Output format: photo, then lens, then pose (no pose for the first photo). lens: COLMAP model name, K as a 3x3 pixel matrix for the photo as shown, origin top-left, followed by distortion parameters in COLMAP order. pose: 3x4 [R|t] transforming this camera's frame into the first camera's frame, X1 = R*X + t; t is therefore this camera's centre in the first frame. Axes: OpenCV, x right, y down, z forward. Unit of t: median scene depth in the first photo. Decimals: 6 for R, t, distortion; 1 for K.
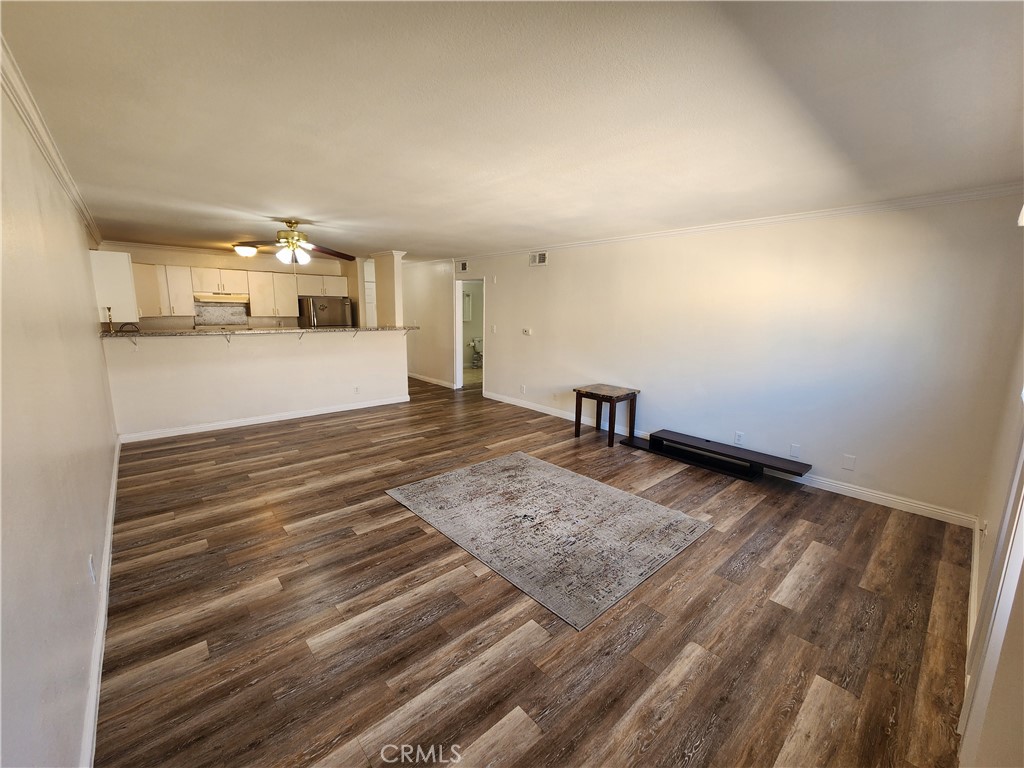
lens RADIAL K [[417.7, 0, 515.4], [0, 417.7, 382.7], [0, 0, 1]] dist [0.001502, 0.000108]
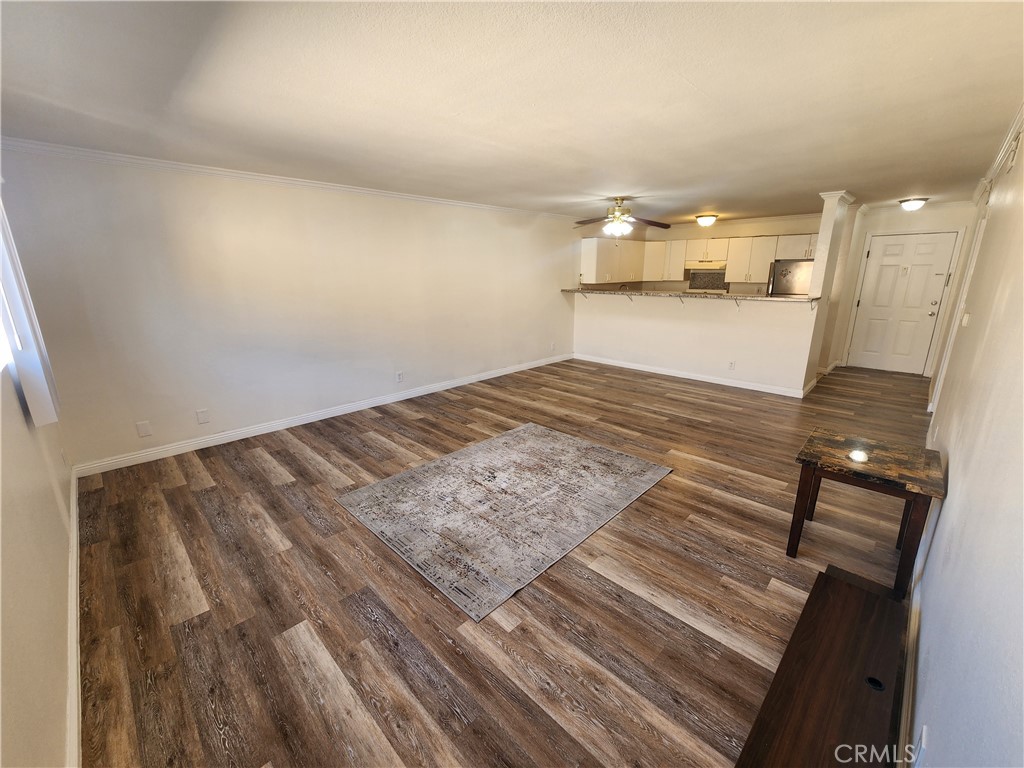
lens RADIAL K [[420.6, 0, 514.9], [0, 420.6, 381.7], [0, 0, 1]] dist [0.001703, -0.000189]
pose [[0.058204, 0.241817, -0.968575, 0.833304], [-0.172466, 0.958067, 0.228830, -0.129481], [0.983294, 0.153727, 0.097468, 0.782987]]
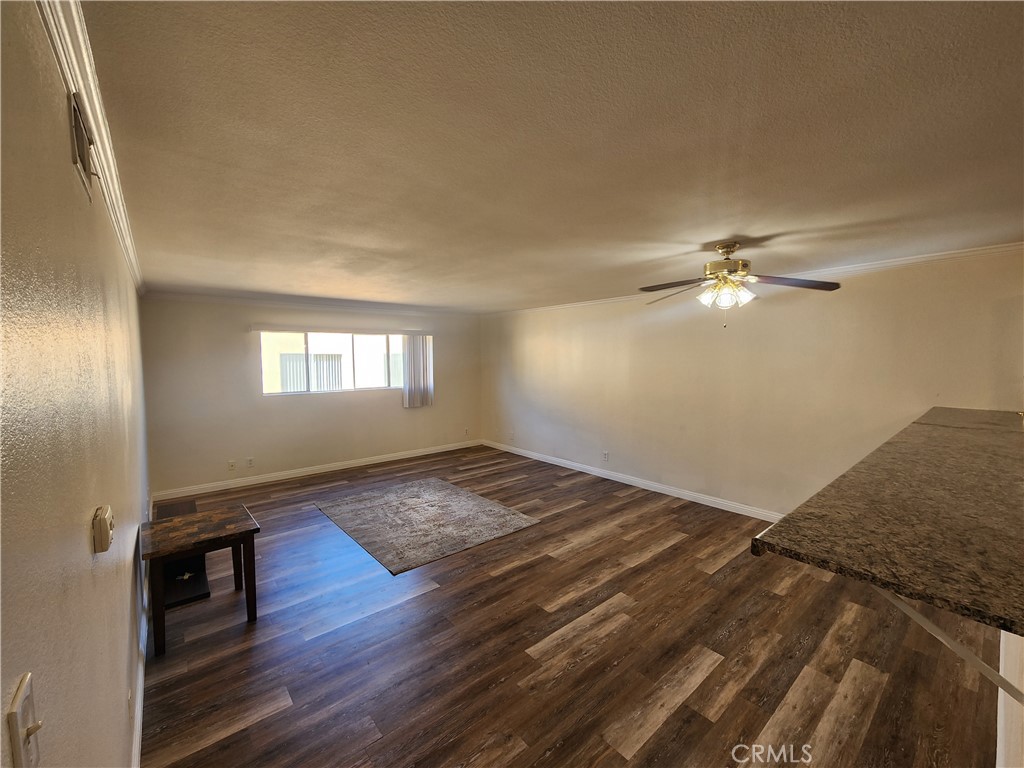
lens RADIAL K [[420.9, 0, 513.6], [0, 420.9, 381.3], [0, 0, 1]] dist [0.002723, -0.000564]
pose [[-0.999275, -0.010406, 0.036631, -0.264760], [-0.001478, 0.971813, 0.235747, -0.388112], [-0.038052, 0.235522, -0.971124, 1.984101]]
